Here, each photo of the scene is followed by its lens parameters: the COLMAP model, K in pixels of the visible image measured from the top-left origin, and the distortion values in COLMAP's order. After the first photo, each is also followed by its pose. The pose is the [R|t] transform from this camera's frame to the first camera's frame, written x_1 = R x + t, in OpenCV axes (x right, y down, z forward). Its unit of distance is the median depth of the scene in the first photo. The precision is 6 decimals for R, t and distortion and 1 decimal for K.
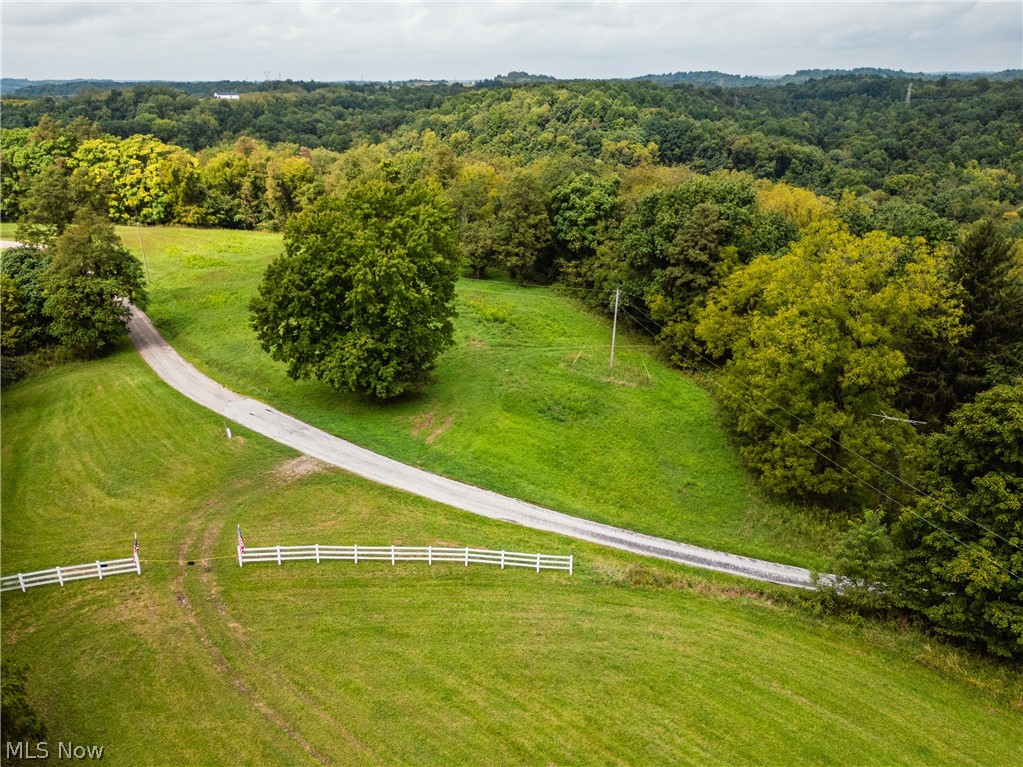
lens RADIAL K [[828.8, 0, 483.4], [0, 828.8, 446.9], [0, 0, 1]] dist [0.147238, -0.291809]
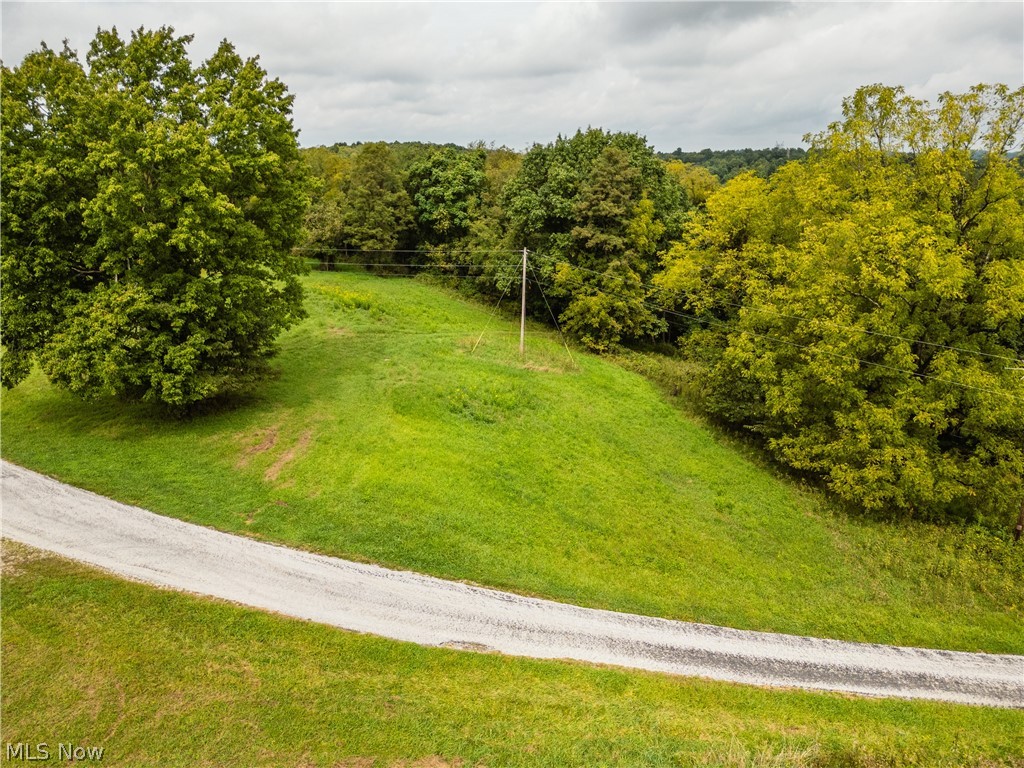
lens RADIAL K [[717.4, 0, 502.7], [0, 717.4, 376.3], [0, 0, 1]] dist [0.070409, -0.070507]
pose [[0.969199, -0.064307, 0.237735, -0.018080], [0.091678, 0.990139, -0.105921, -0.005108], [-0.228579, 0.124453, 0.965538, 0.337150]]
